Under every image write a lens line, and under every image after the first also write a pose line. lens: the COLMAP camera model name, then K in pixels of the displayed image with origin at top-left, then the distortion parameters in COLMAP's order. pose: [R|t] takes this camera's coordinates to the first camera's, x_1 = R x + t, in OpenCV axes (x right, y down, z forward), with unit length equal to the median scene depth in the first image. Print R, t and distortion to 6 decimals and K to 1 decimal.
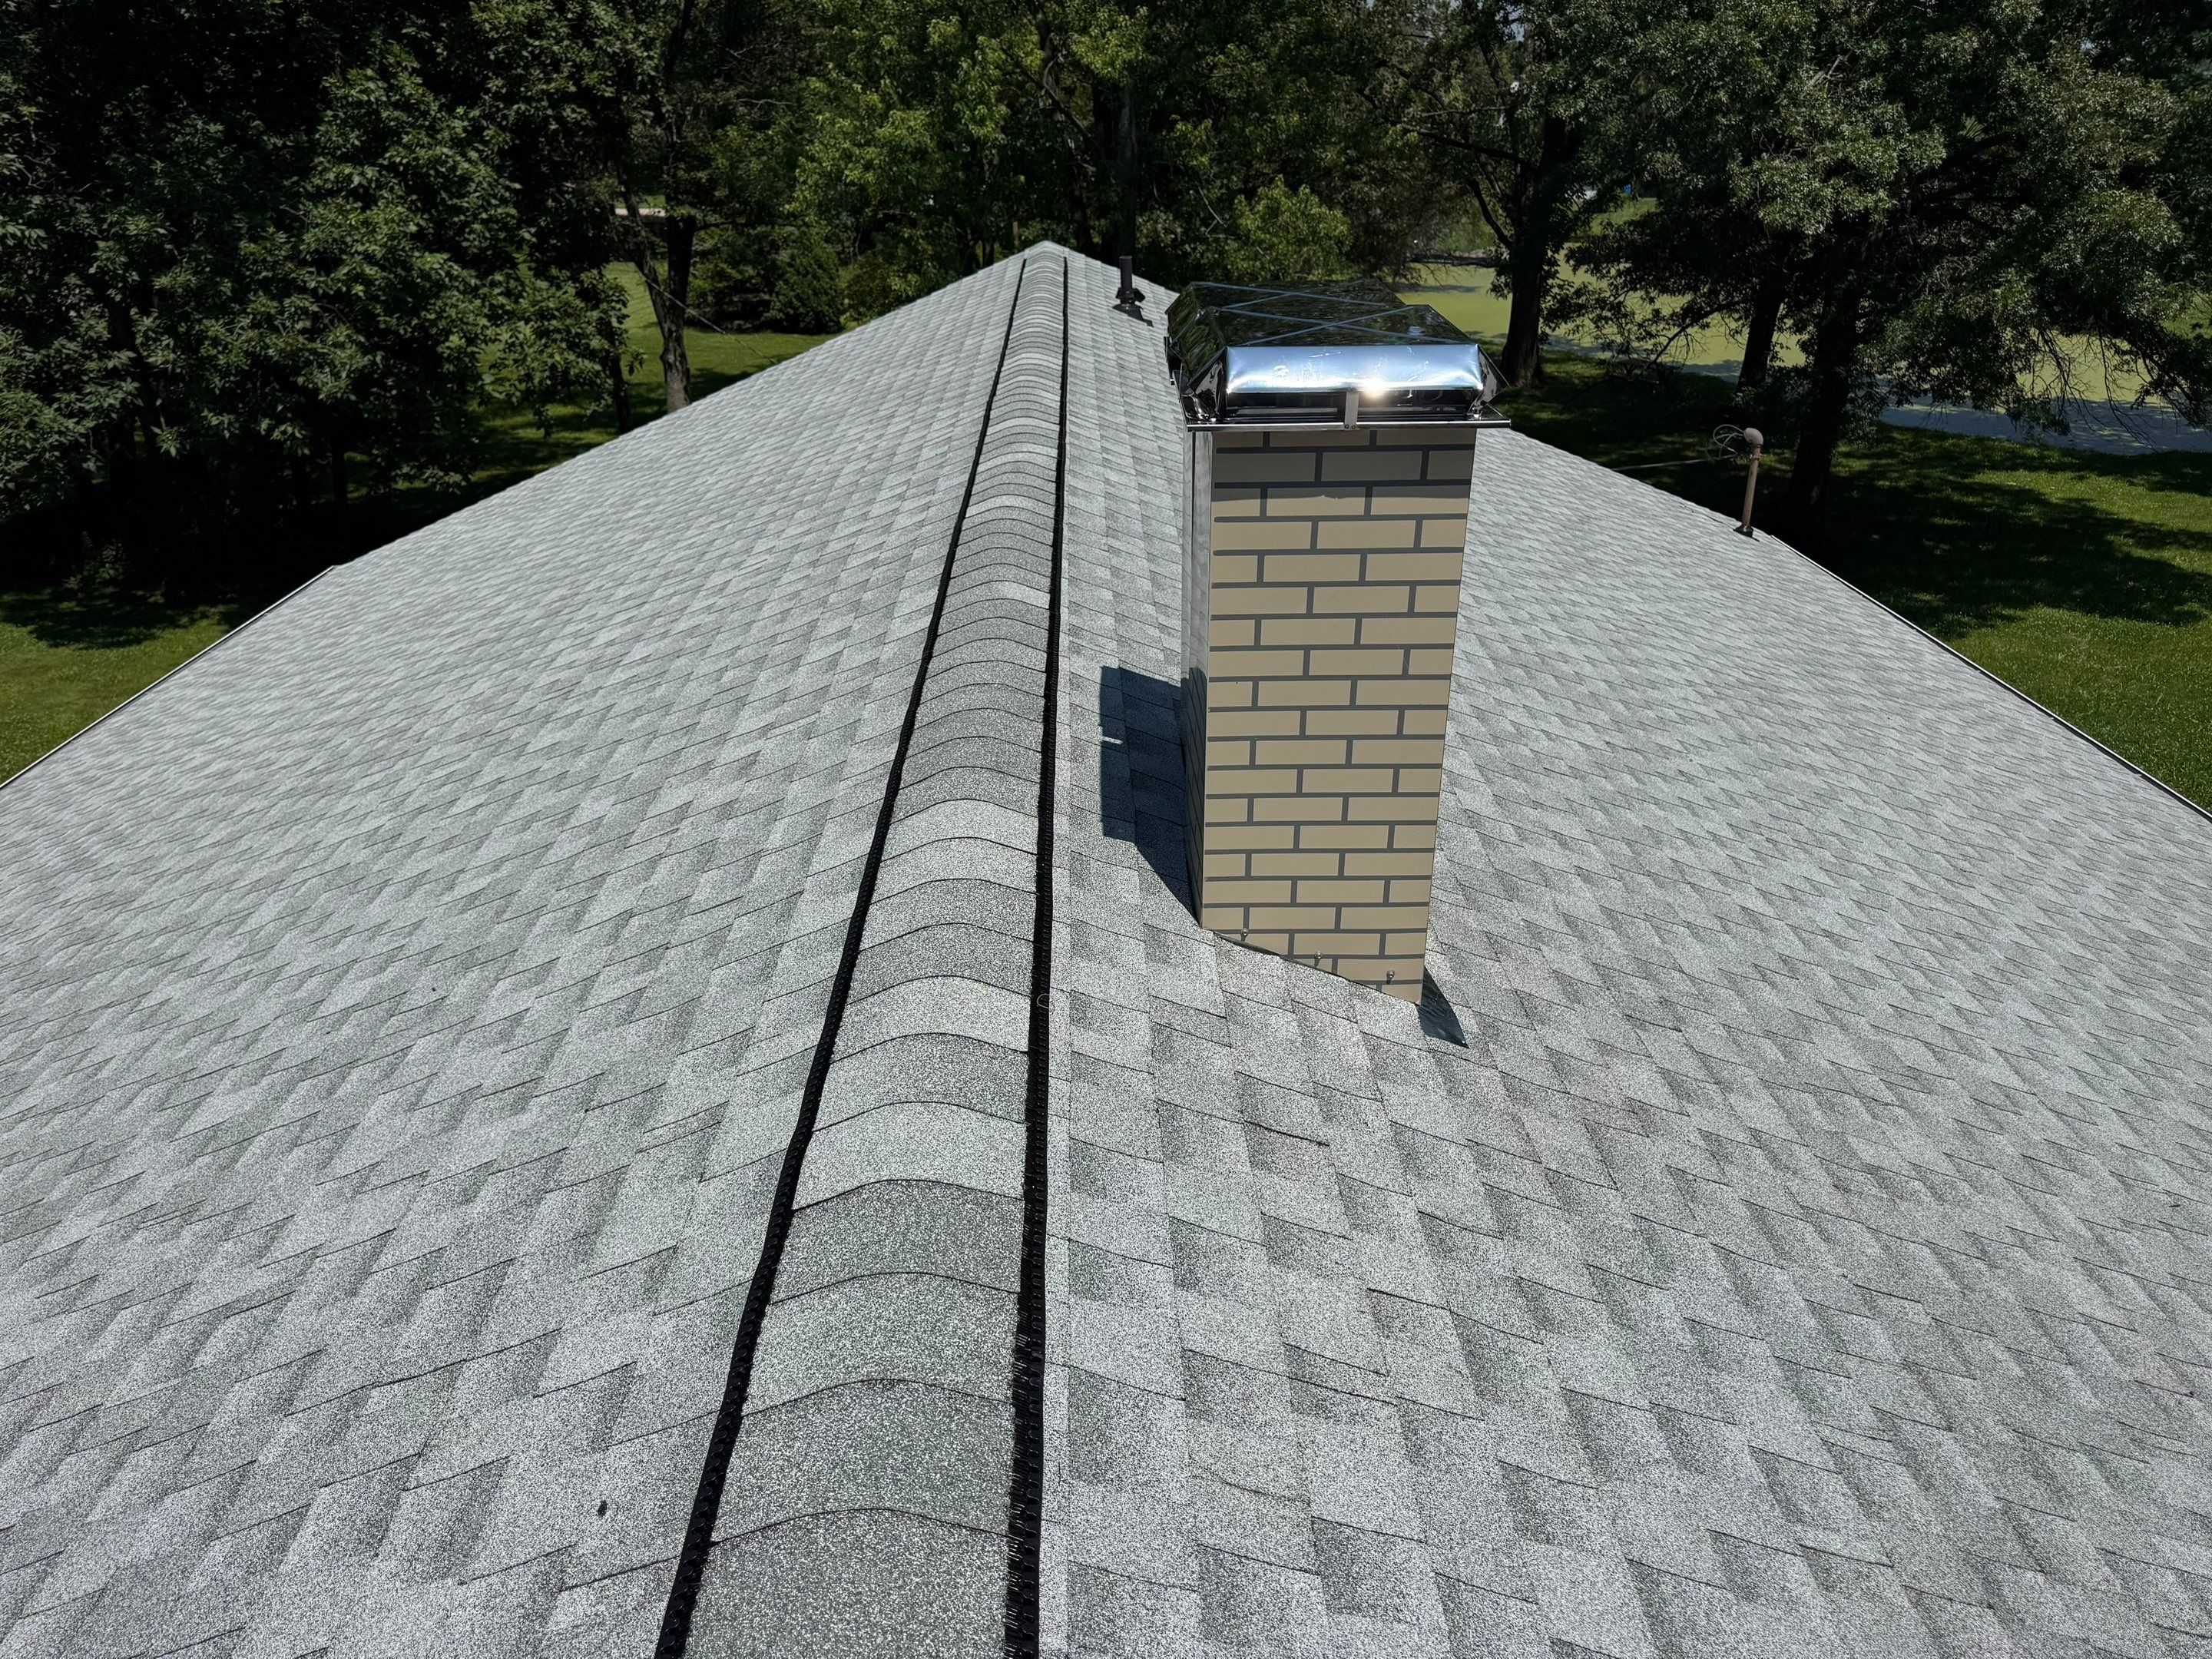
lens RADIAL K [[1546.2, 0, 1106.0], [0, 1546.2, 829.5], [0, 0, 1]] dist [0.054447, -0.050806]
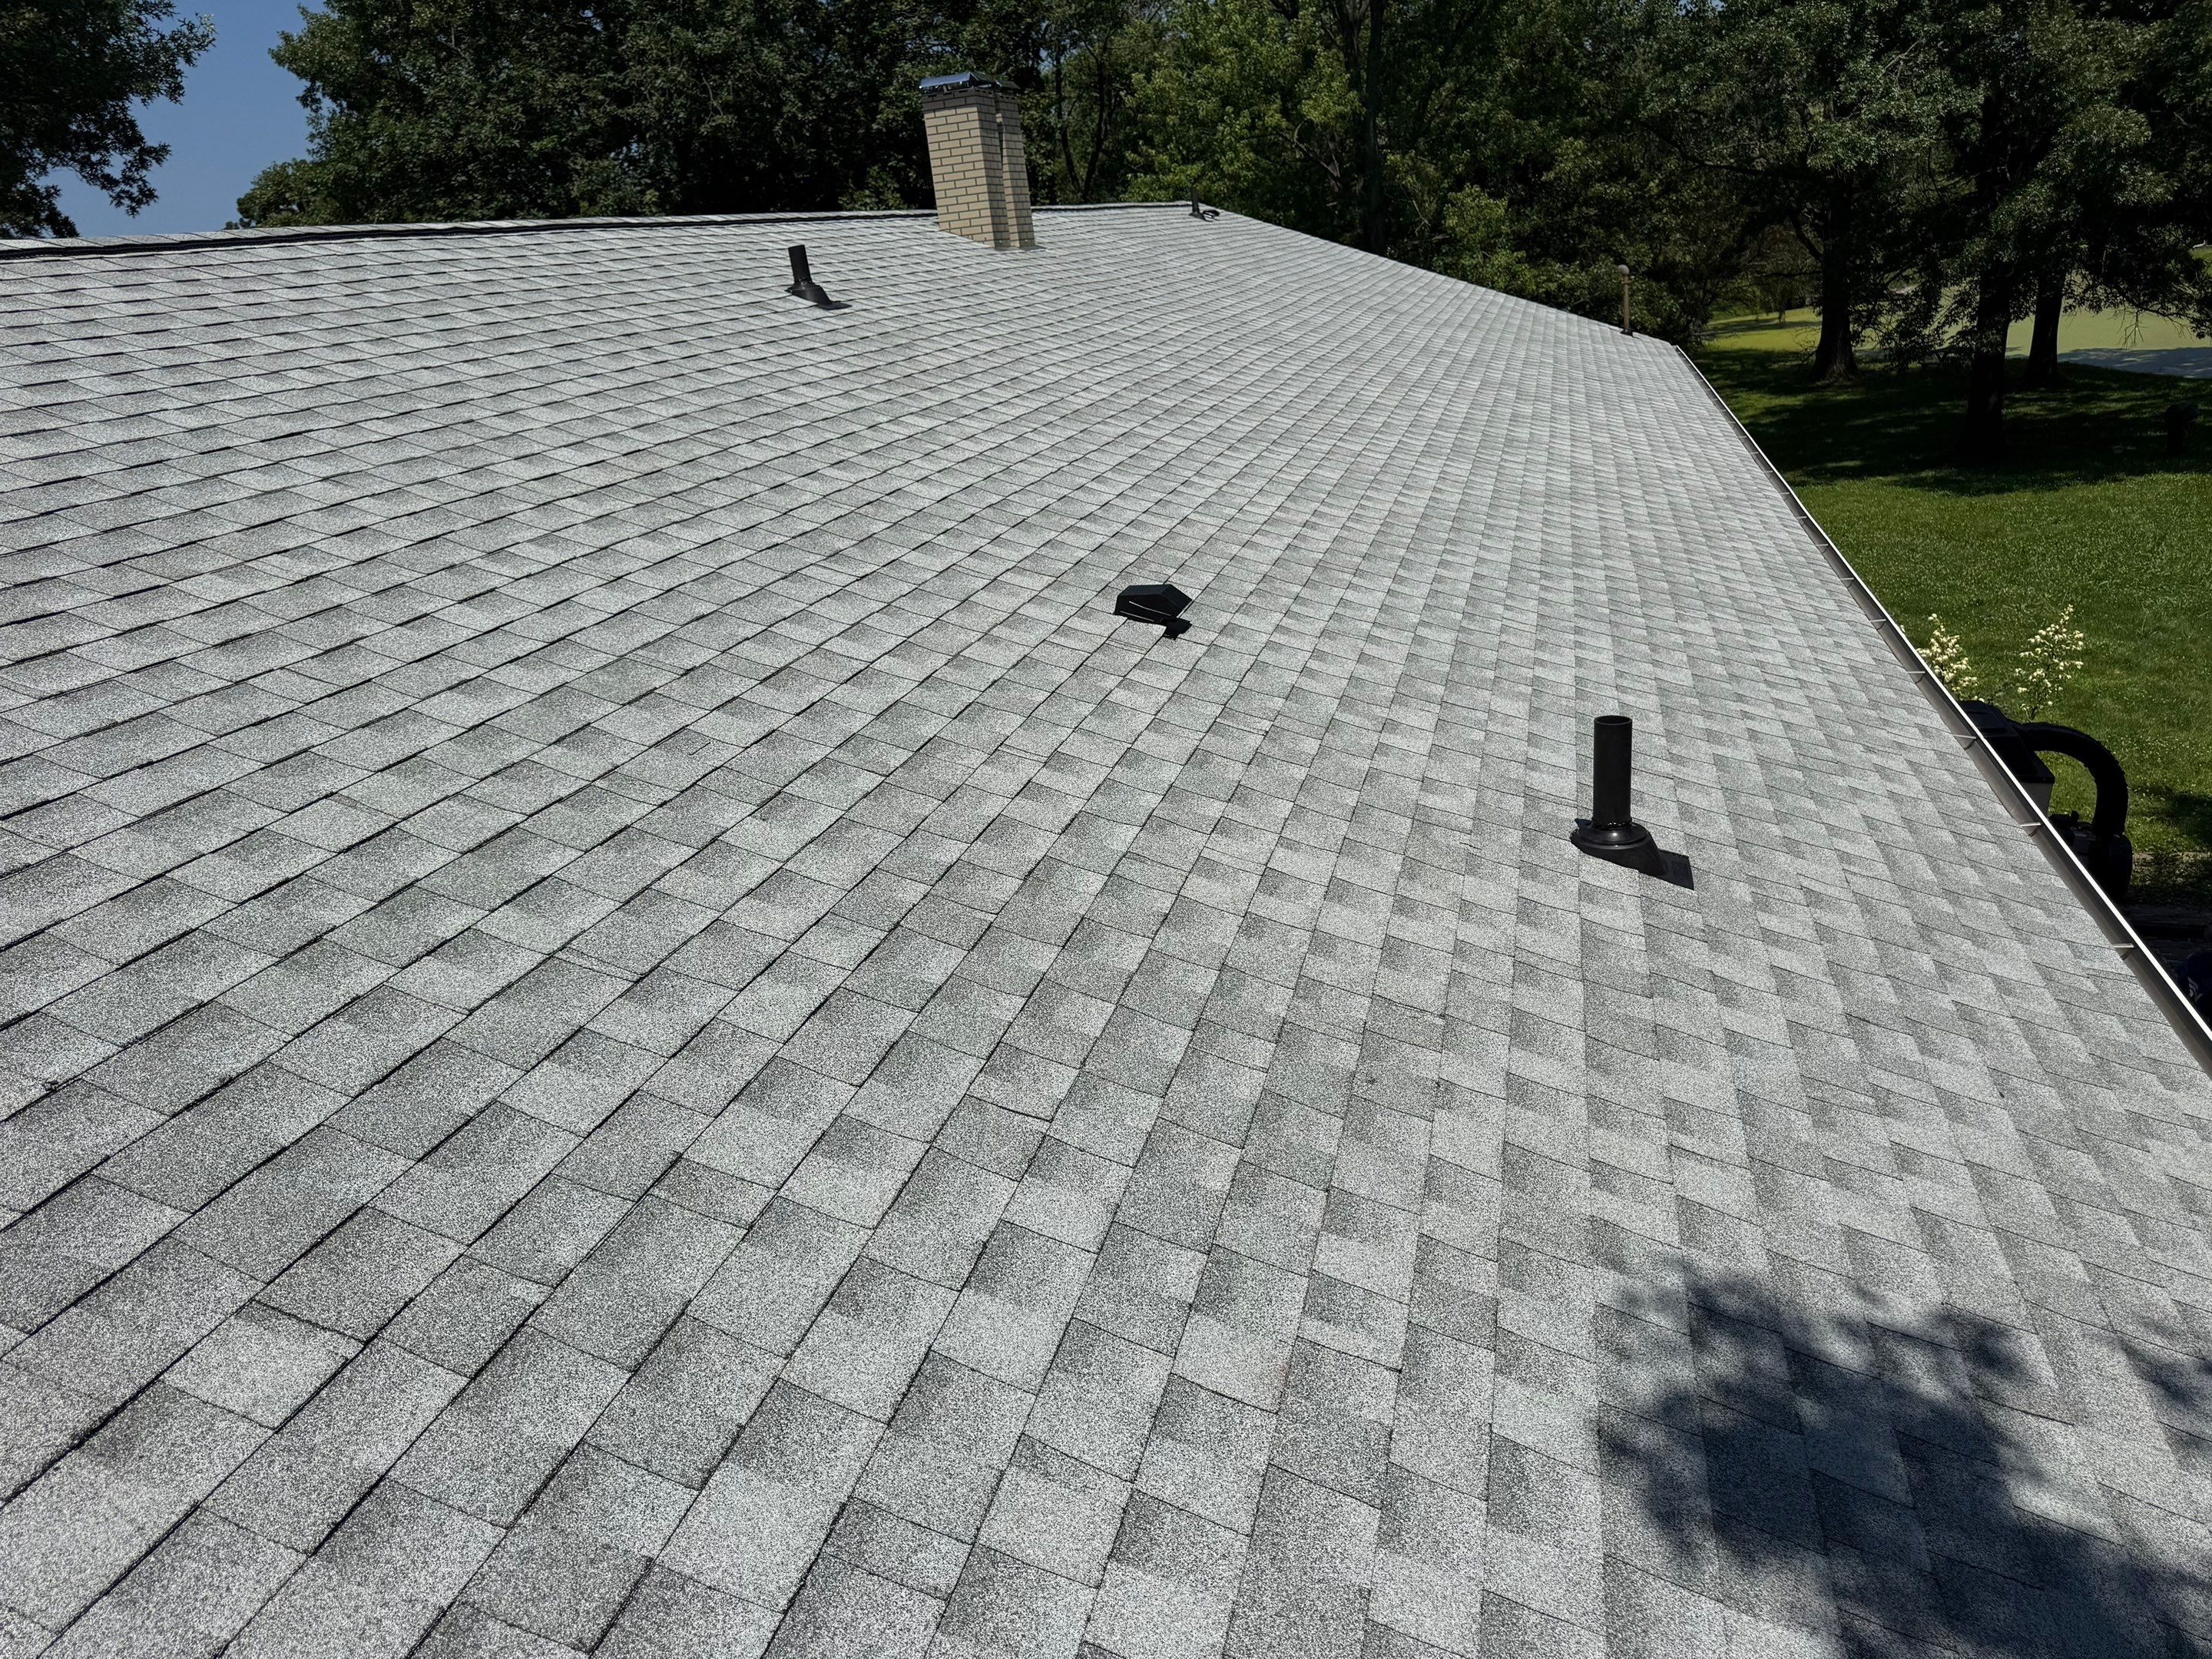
lens RADIAL K [[1616.4, 0, 1100.2], [0, 1616.4, 866.5], [0, 0, 1]] dist [0.013459, -0.007237]
pose [[0.950921, 0.013083, -0.309156, 0.256428], [-0.035949, 0.997011, -0.068383, 0.286213], [0.307337, 0.076141, 0.948550, -0.396633]]
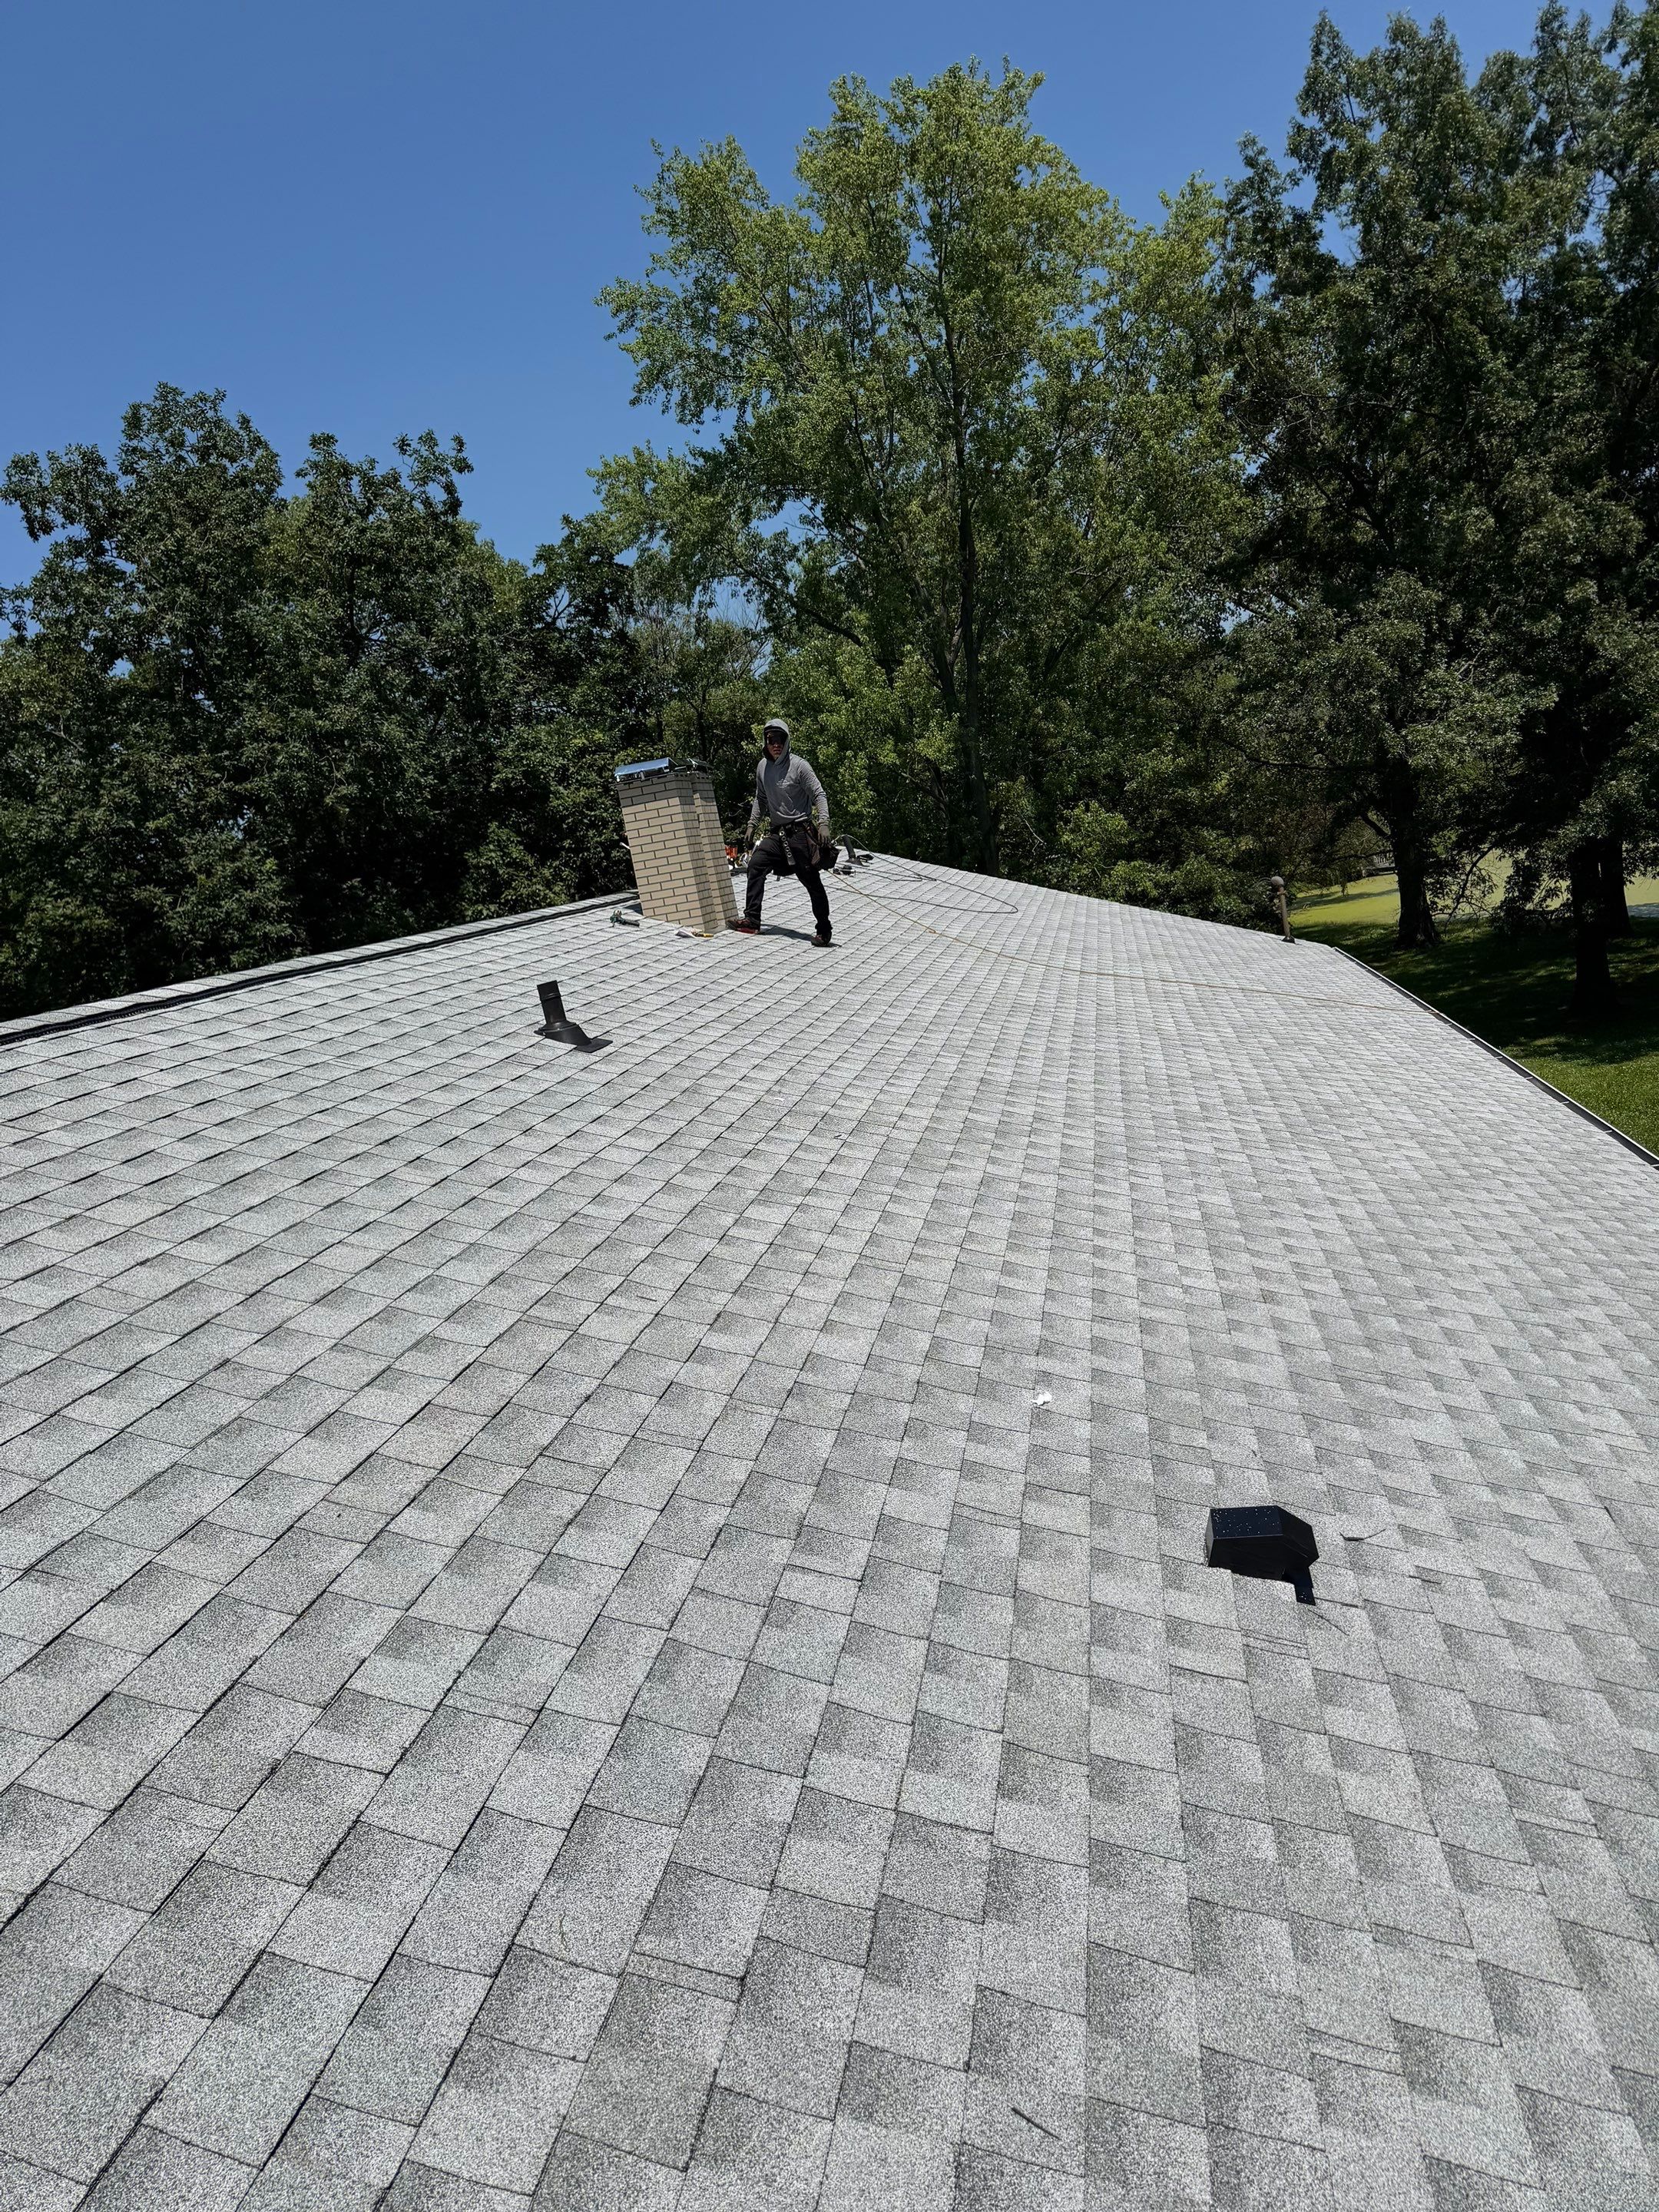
lens RADIAL K [[1548.3, 0, 838.6], [0, 1548.3, 1165.9], [0, 0, 1]] dist [0.139055, -0.236017]
pose [[0.966586, -0.122879, -0.224971, 0.183779], [0.068505, 0.969524, -0.235222, 0.224279], [0.247019, 0.211951, 0.945547, -0.334213]]
